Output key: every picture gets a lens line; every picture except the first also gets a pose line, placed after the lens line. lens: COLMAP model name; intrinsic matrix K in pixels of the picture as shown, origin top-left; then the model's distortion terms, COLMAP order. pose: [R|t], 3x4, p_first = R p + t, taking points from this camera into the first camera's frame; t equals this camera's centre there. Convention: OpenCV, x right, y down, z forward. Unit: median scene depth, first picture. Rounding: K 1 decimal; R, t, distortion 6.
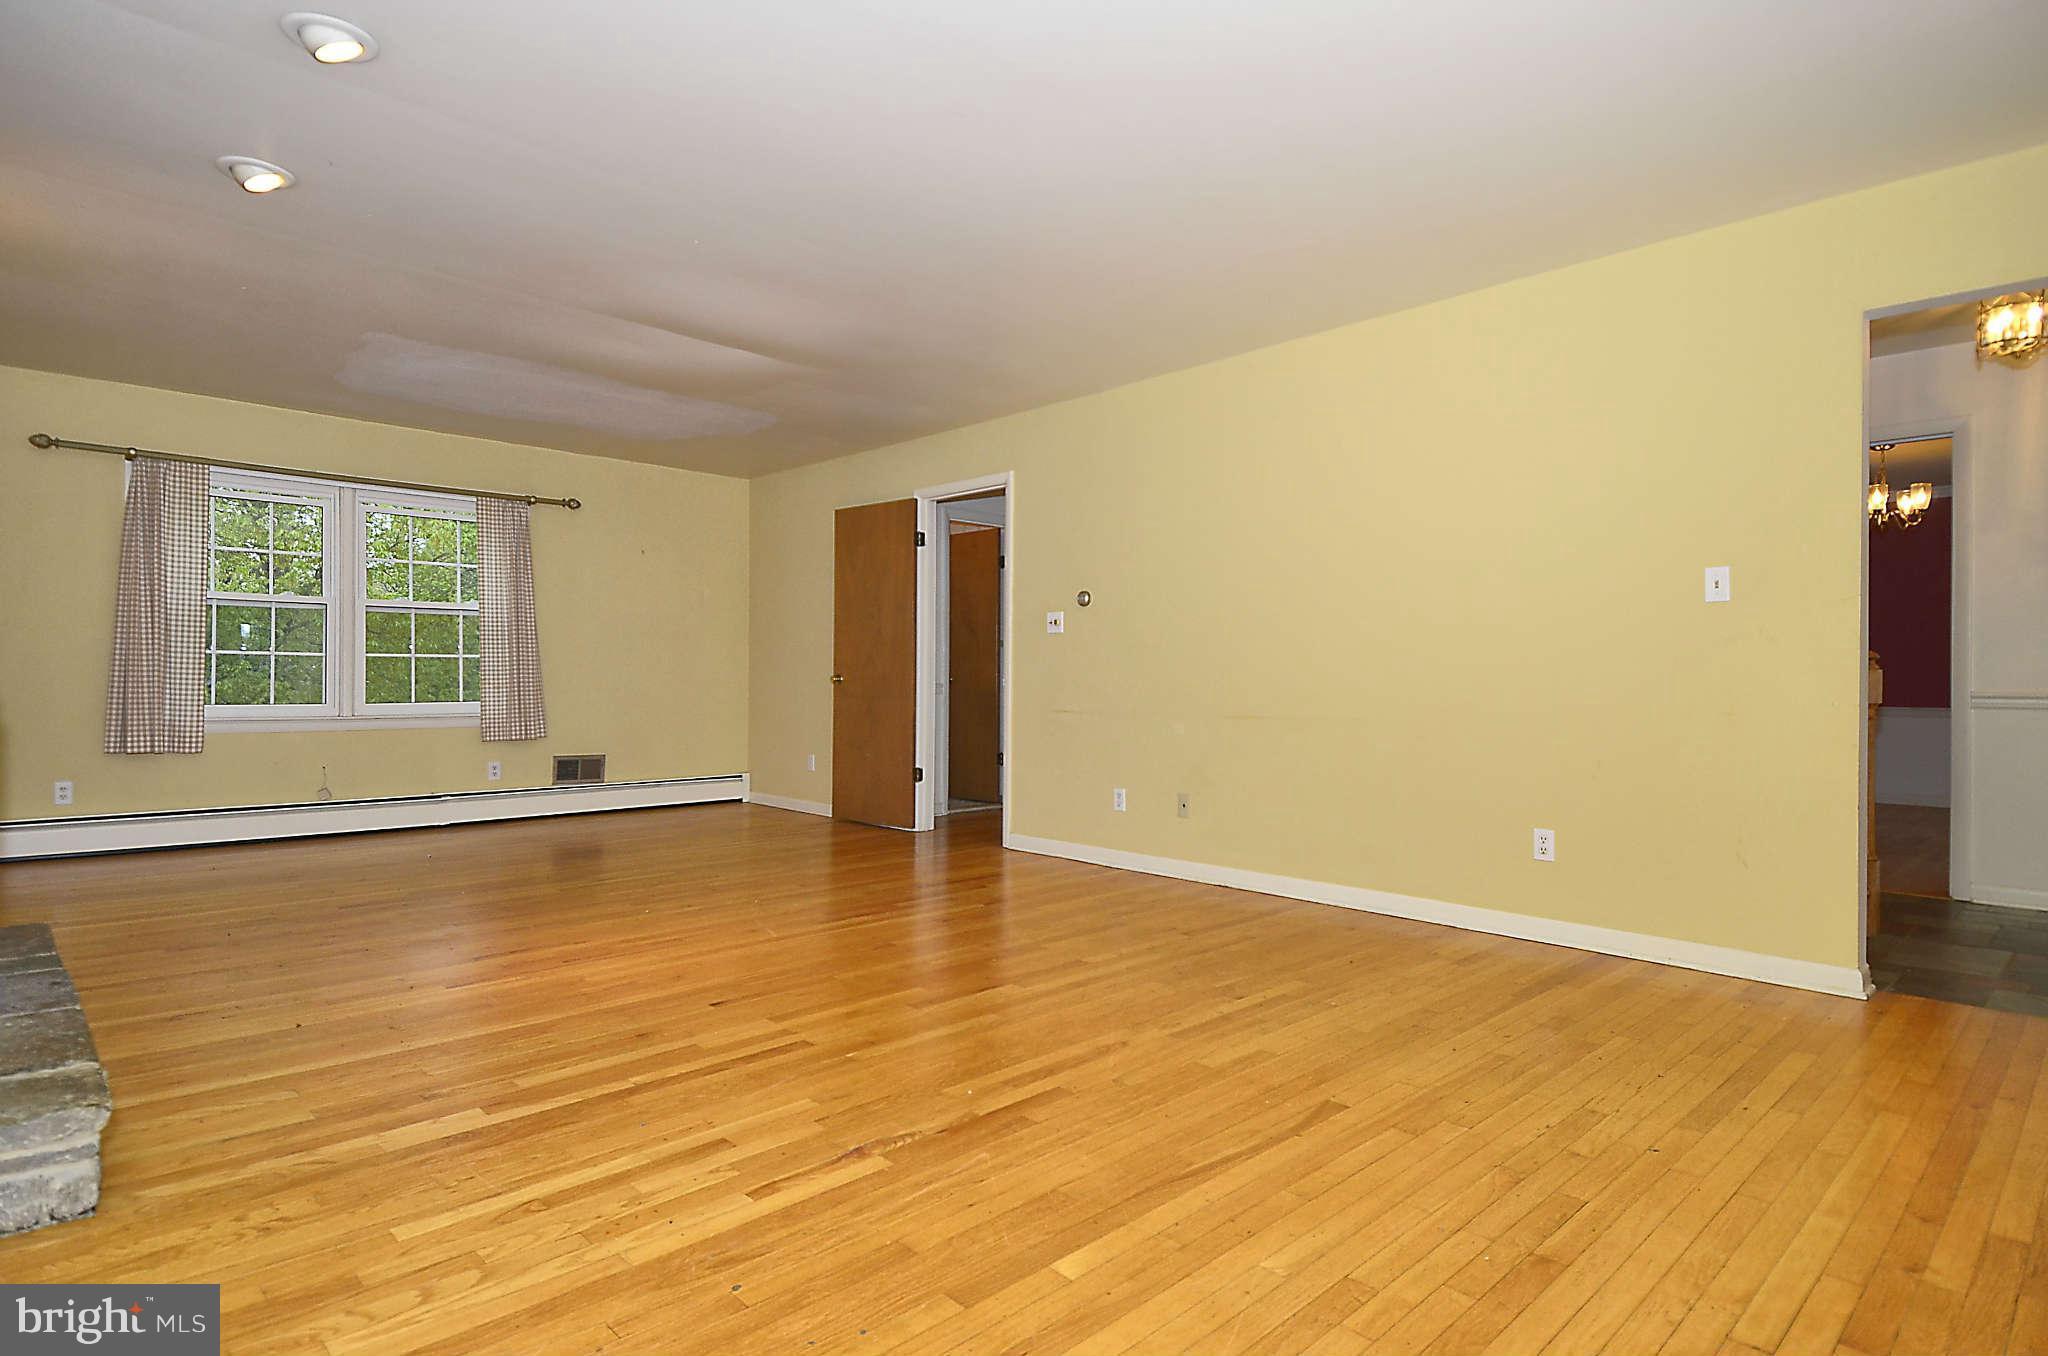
lens RADIAL K [[1059.9, 0, 1014.6], [0, 1059.9, 676.3], [0, 0, 1]] dist [0.029115, -0.000854]
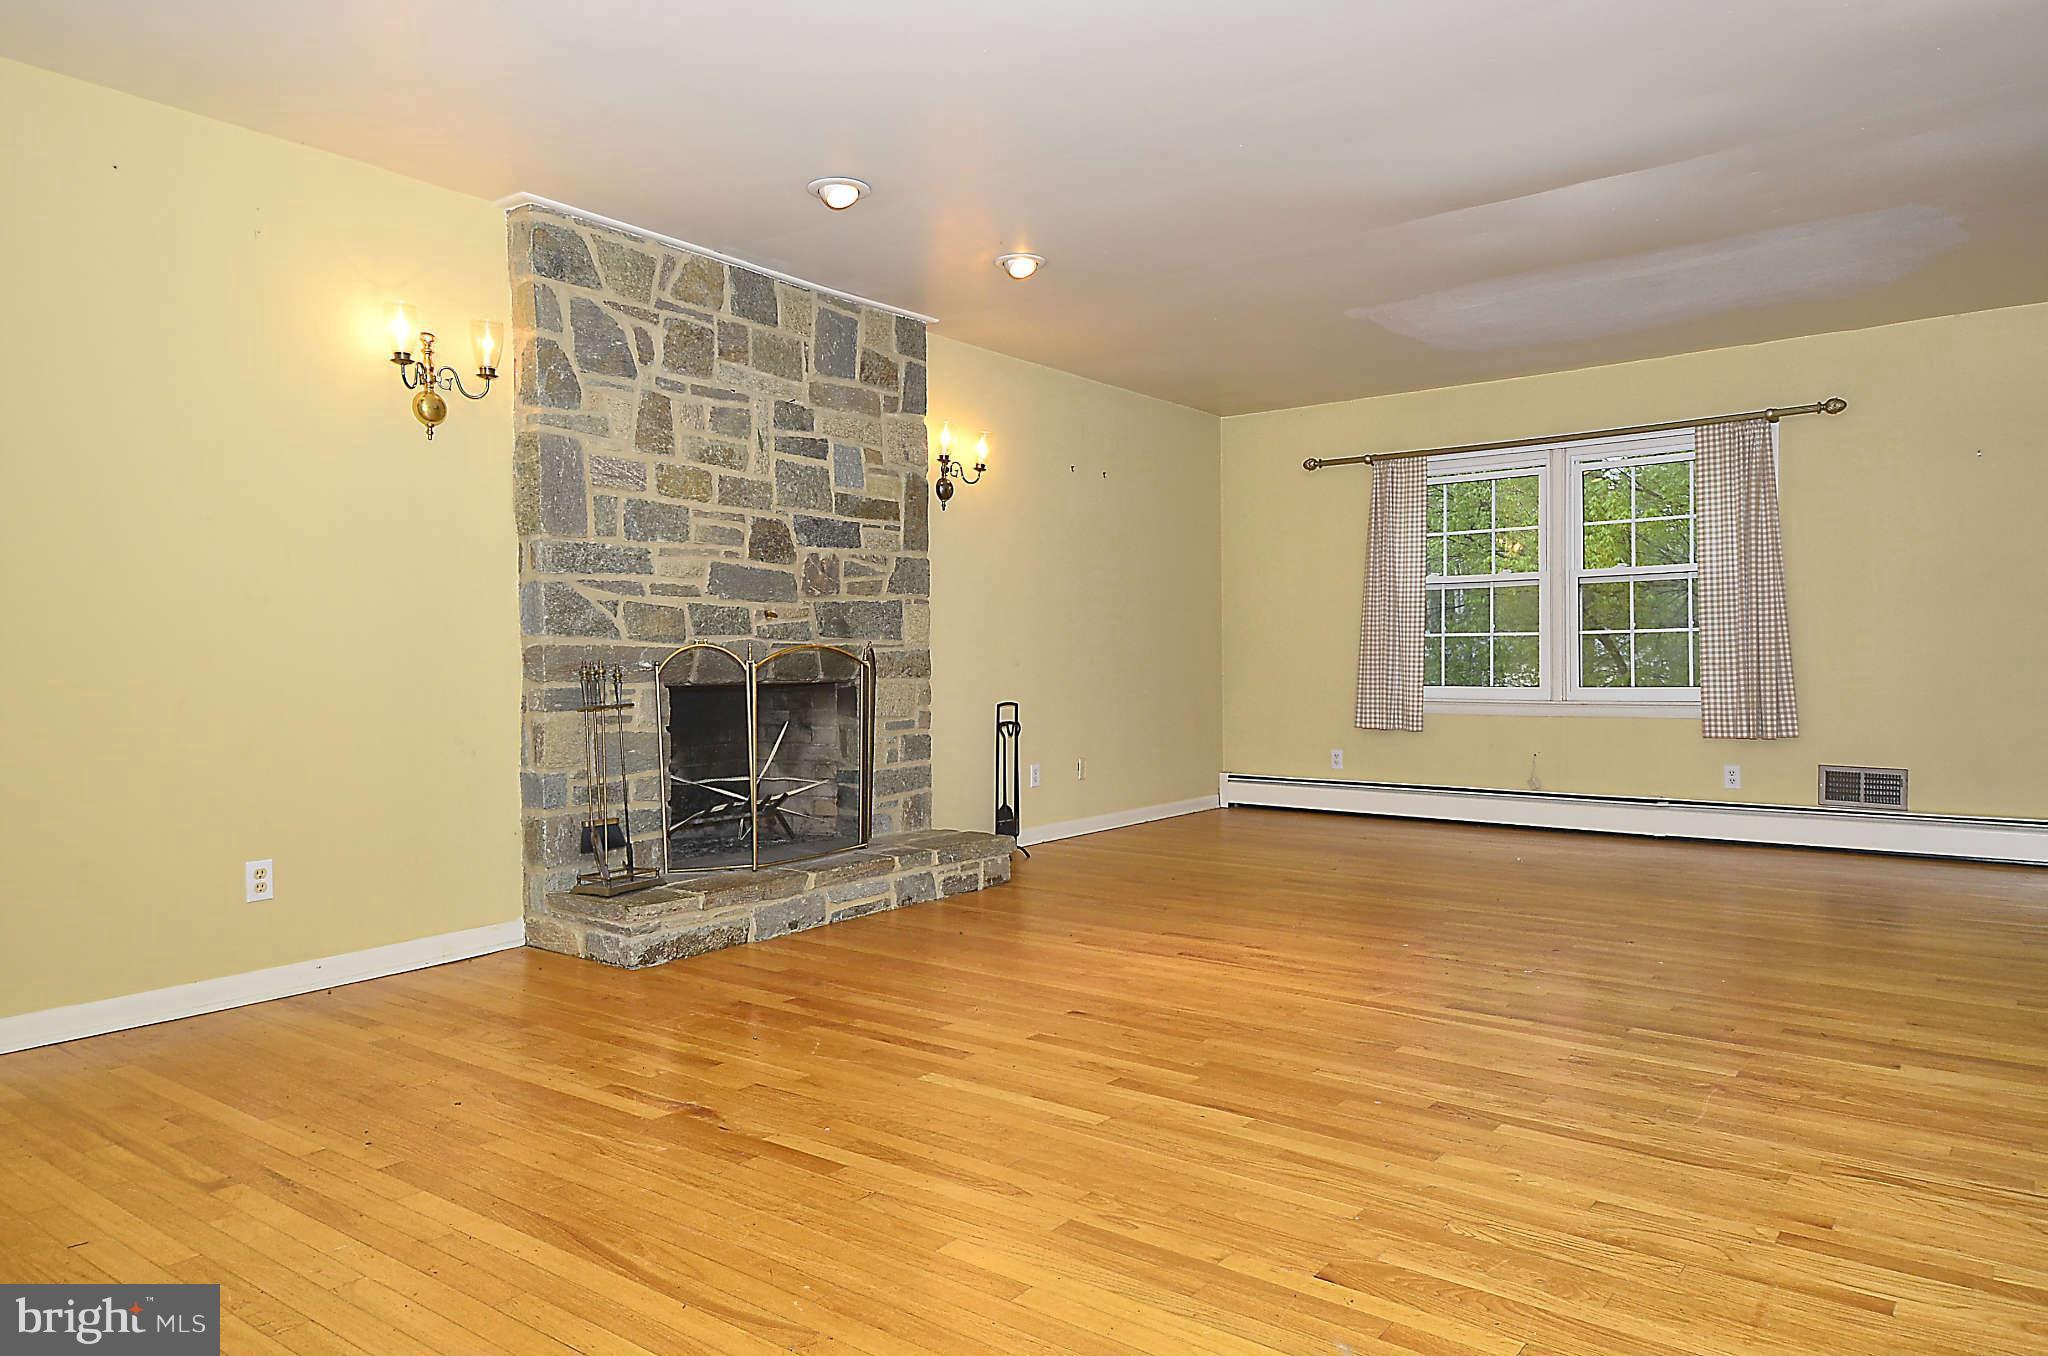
lens RADIAL K [[1309.4, 0, 1037.2], [0, 1309.4, 678.5], [0, 0, 1]] dist [0.051265, -0.000910]
pose [[0.165032, 0.006988, -0.986264, 0.407469], [0.012284, 0.999883, 0.009140, 0.002637], [0.986212, -0.013624, 0.164927, 0.379343]]
